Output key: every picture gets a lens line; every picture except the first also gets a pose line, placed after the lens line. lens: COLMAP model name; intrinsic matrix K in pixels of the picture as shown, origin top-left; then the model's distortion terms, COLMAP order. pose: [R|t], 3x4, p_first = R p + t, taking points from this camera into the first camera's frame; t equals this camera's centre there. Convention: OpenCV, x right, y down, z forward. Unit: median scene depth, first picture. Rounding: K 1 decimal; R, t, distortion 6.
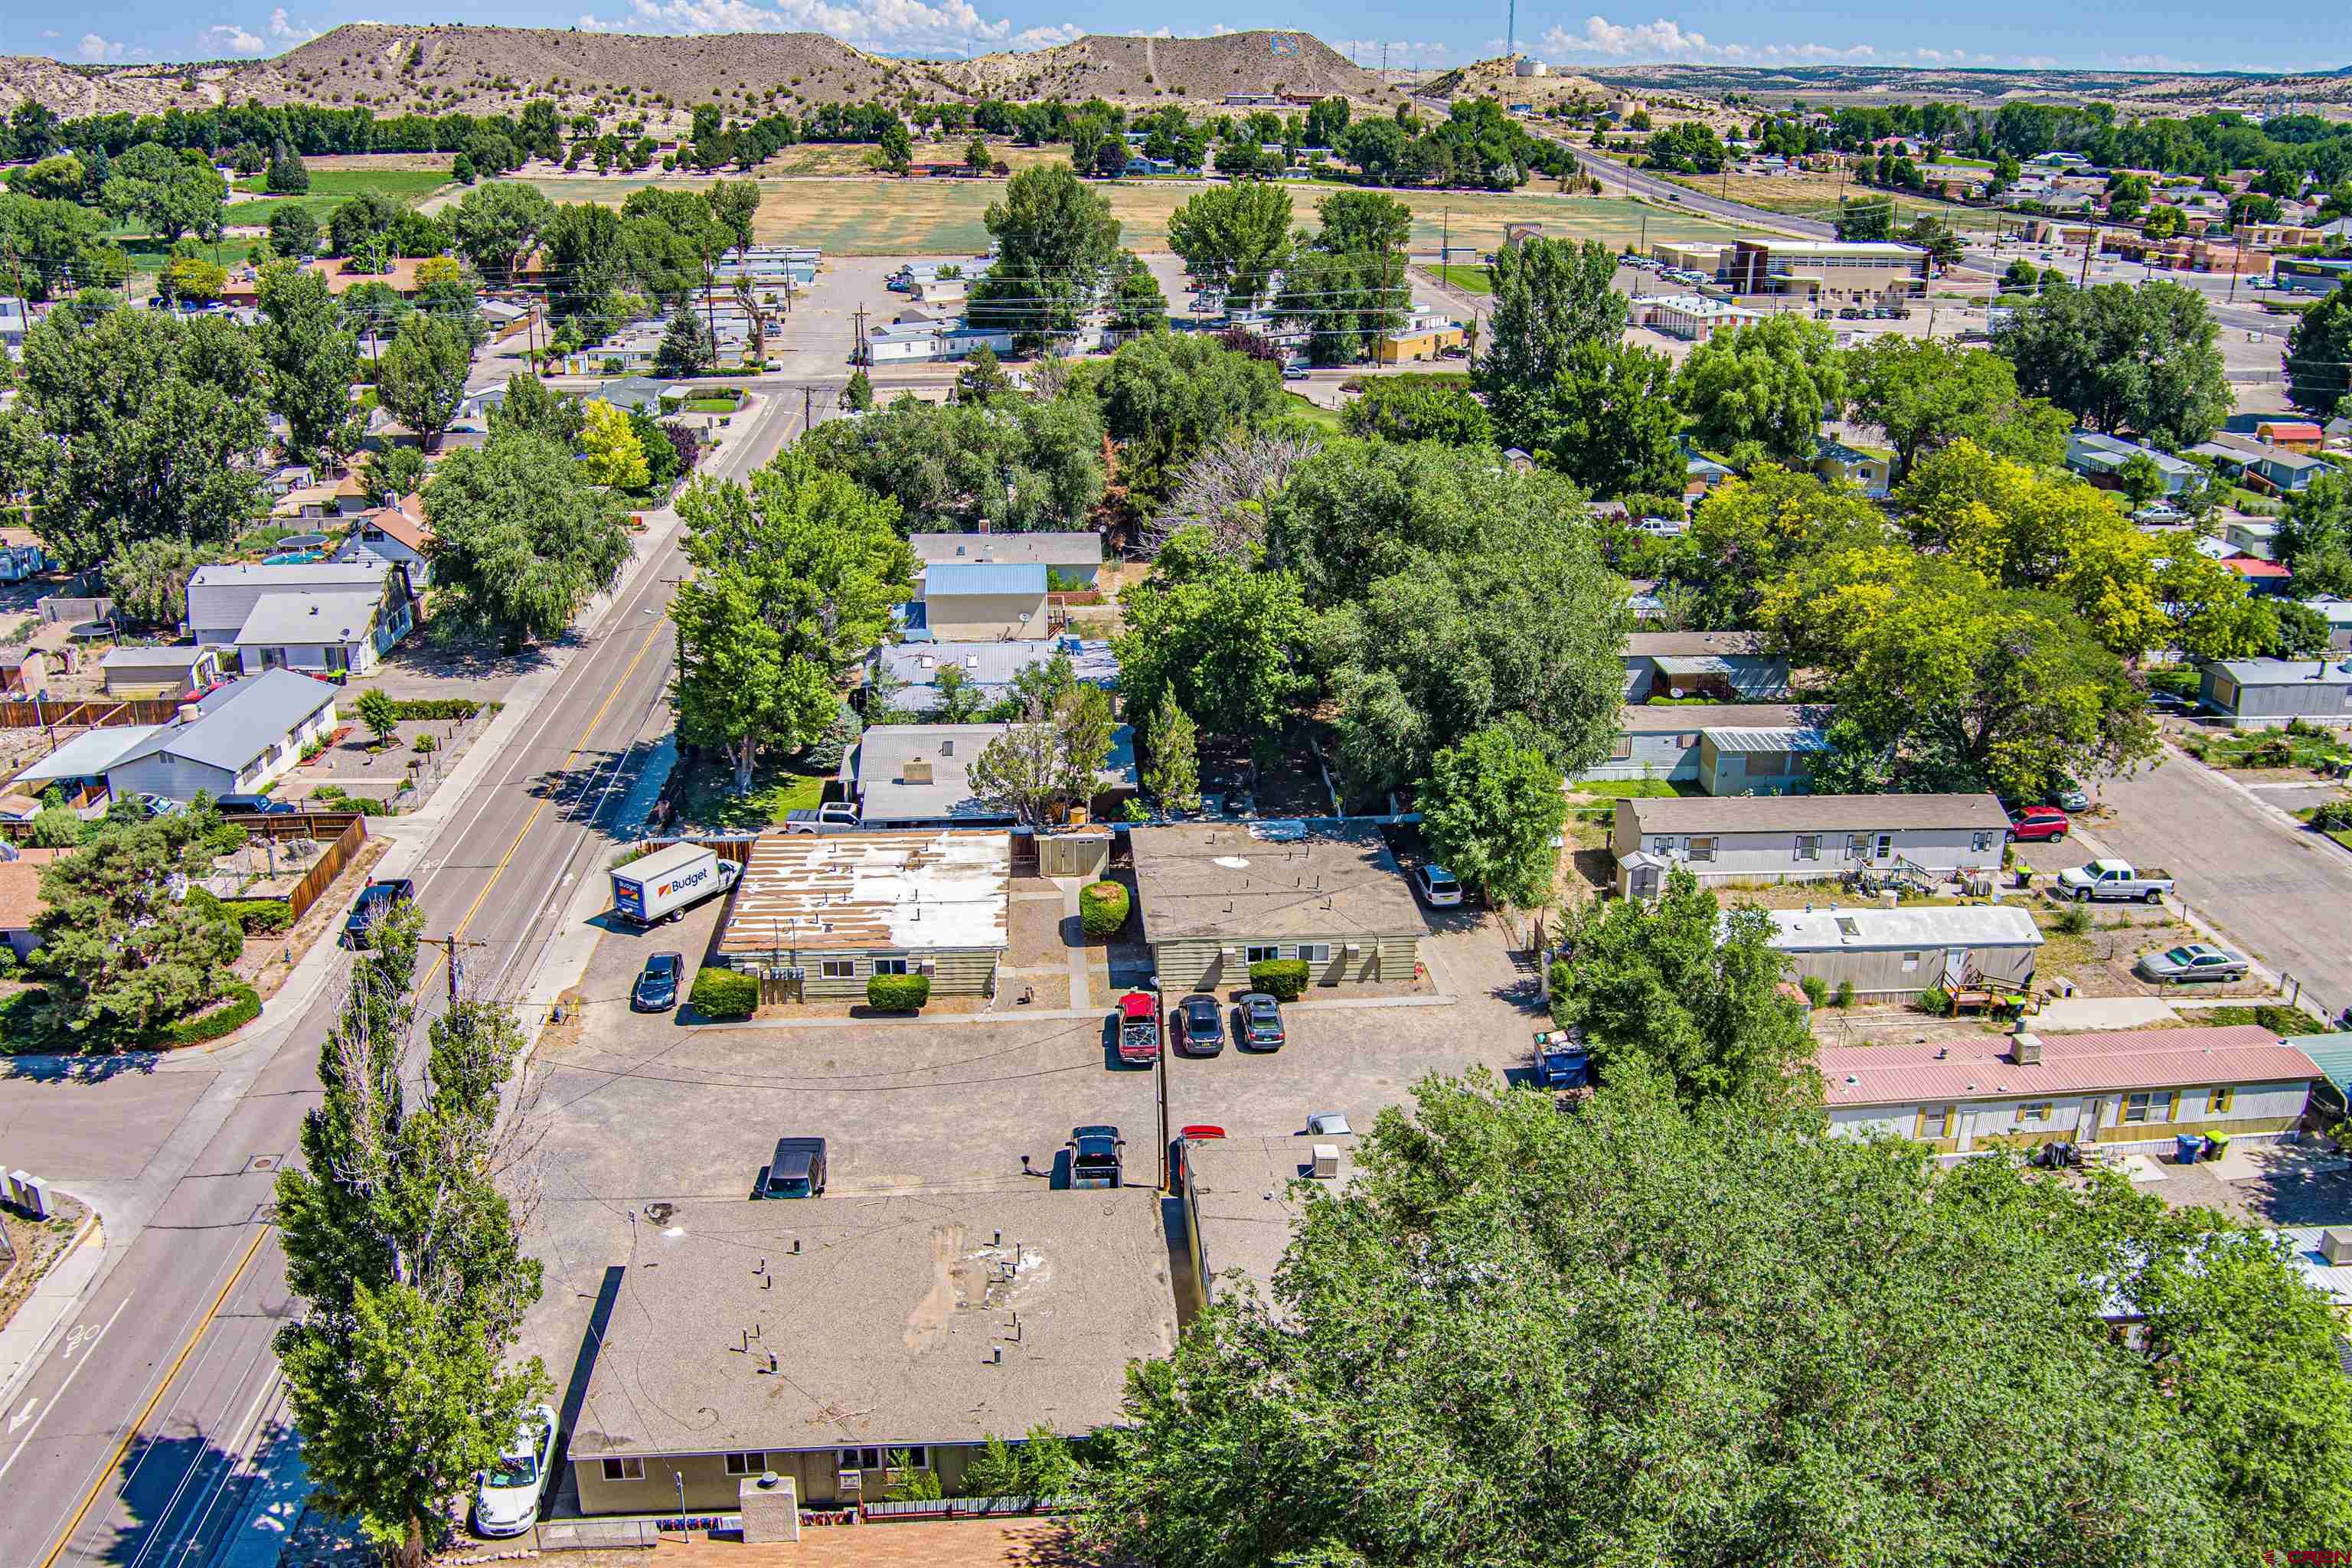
lens RADIAL K [[1871.2, 0, 1177.9], [0, 1871.2, 781.5], [0, 0, 1]] dist [-0.086327, 0.036832]
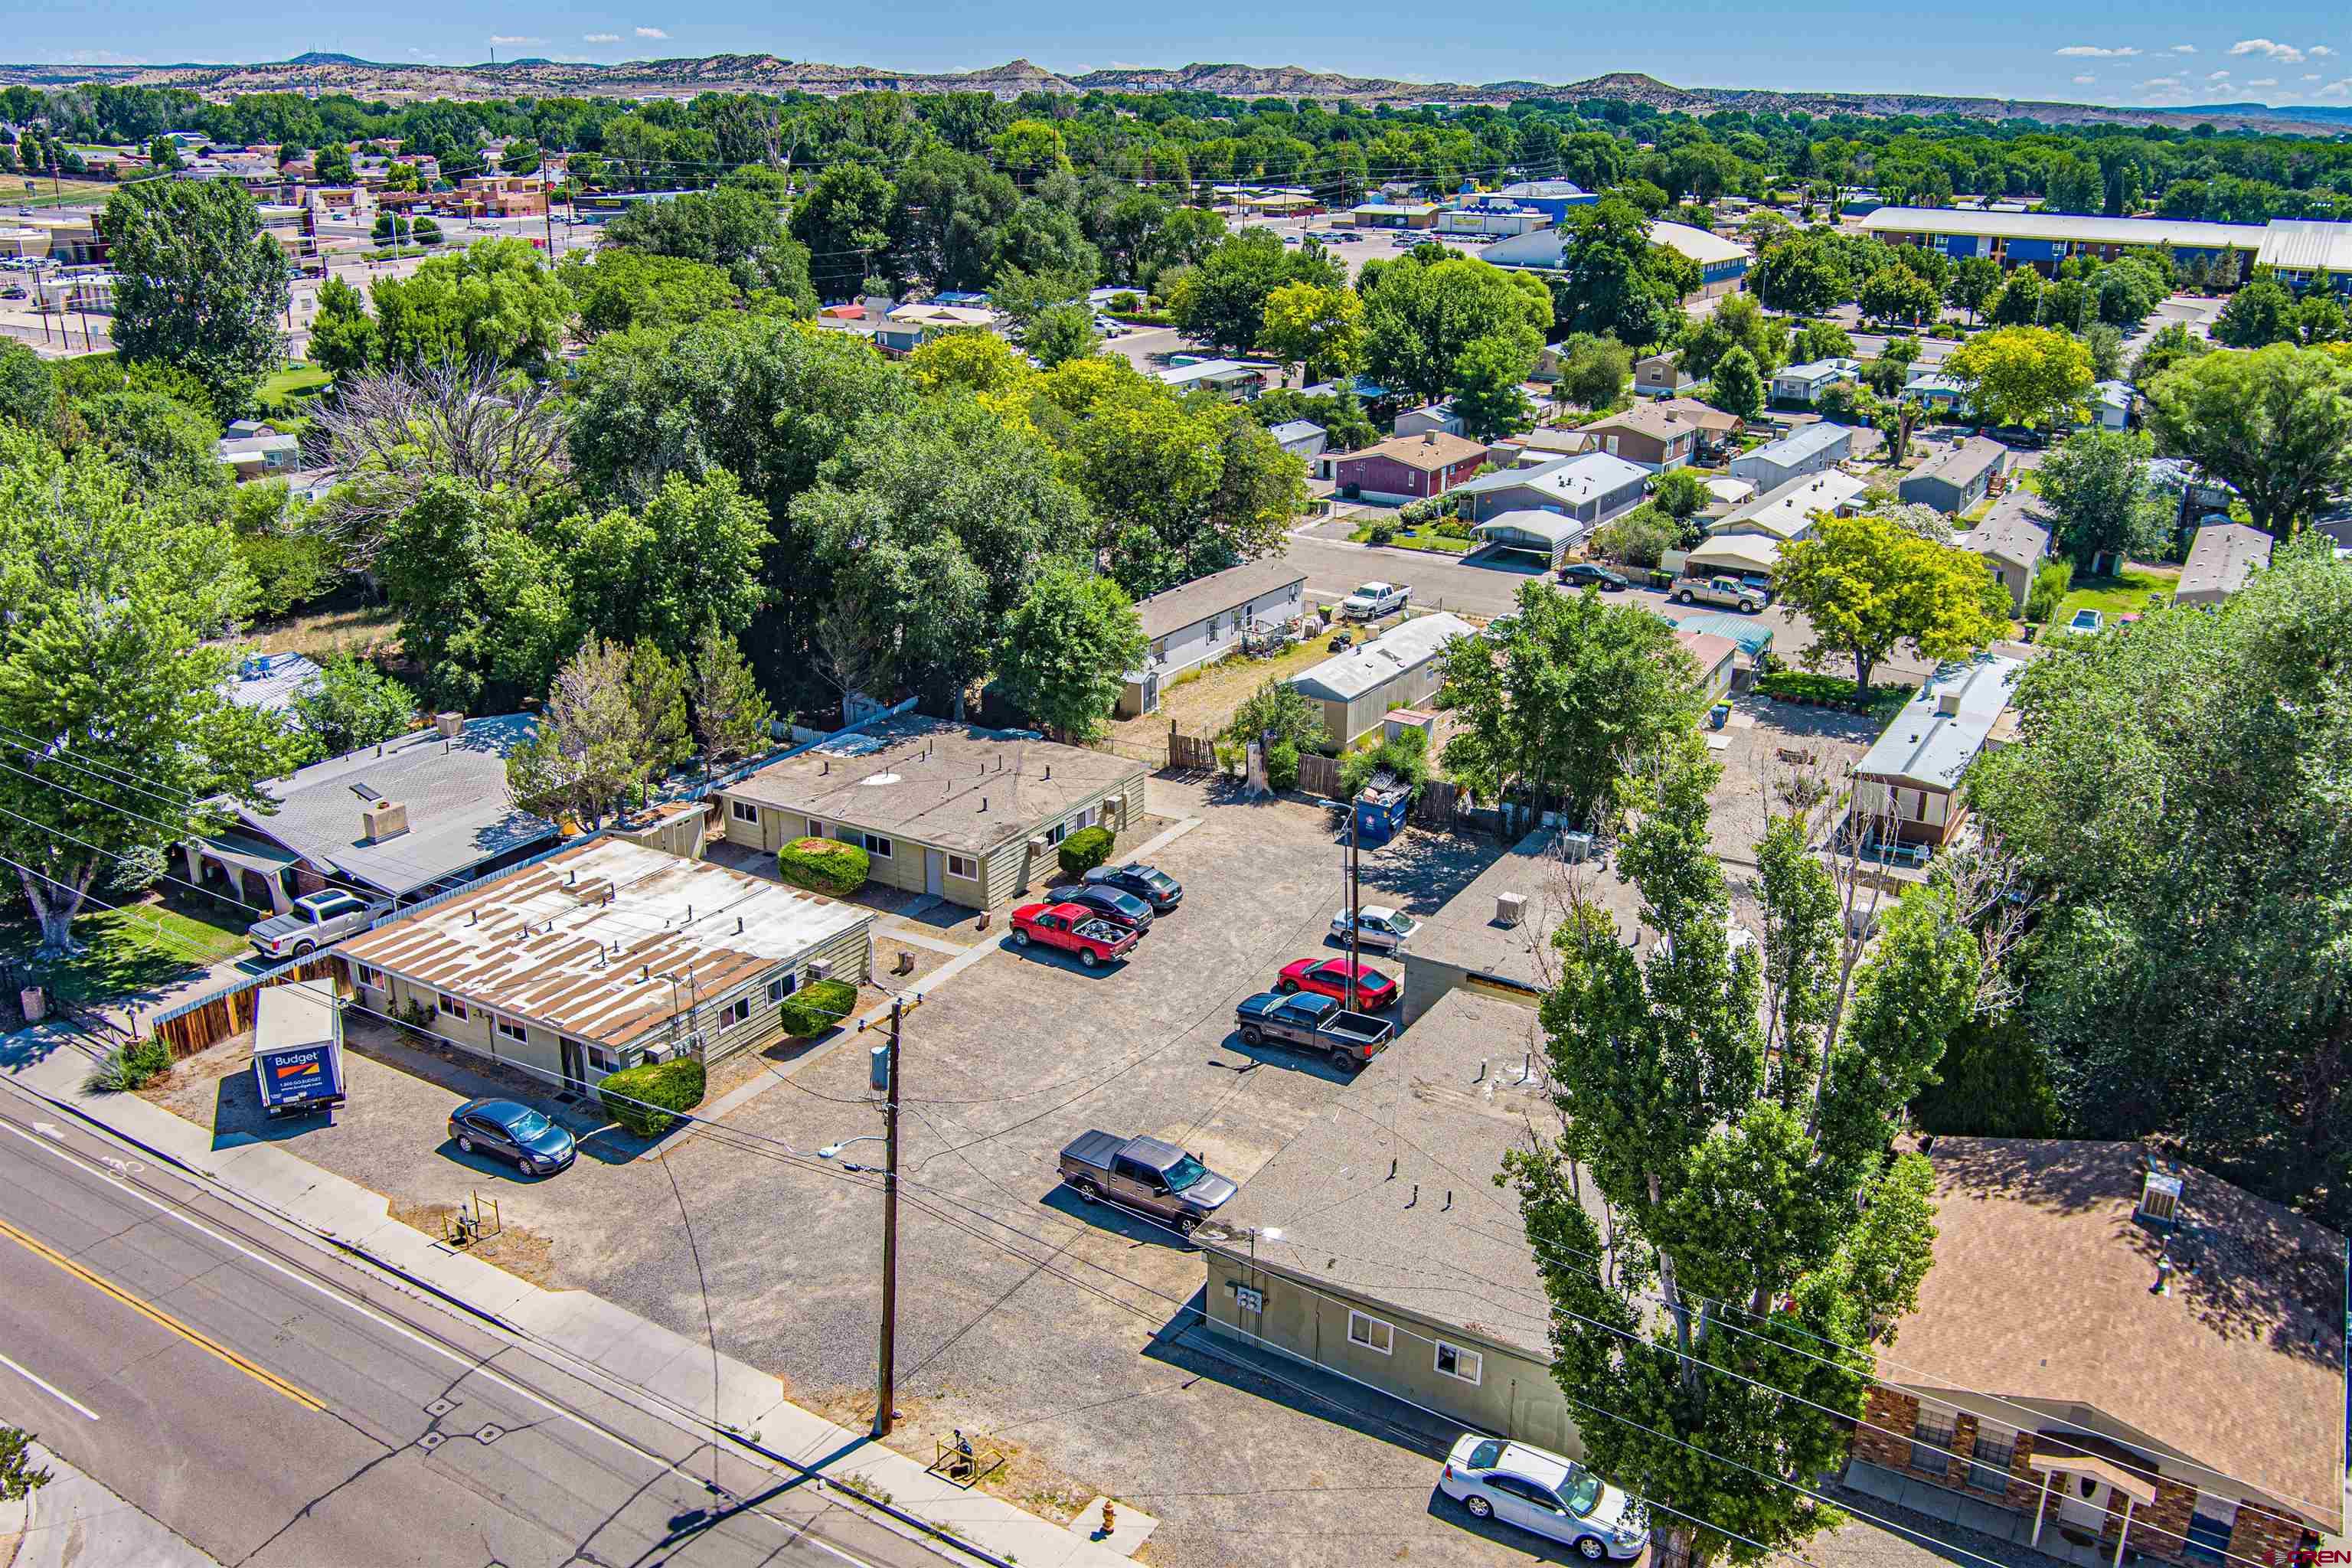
lens RADIAL K [[1871.2, 0, 1178.0], [0, 1871.2, 787.5], [0, 0, 1]] dist [-0.086327, 0.036832]
pose [[0.587744, -0.281269, 0.758581, -0.539552], [0.274061, 0.951405, 0.140424, -0.037130], [-0.761214, 0.125364, 0.636268, 0.325722]]
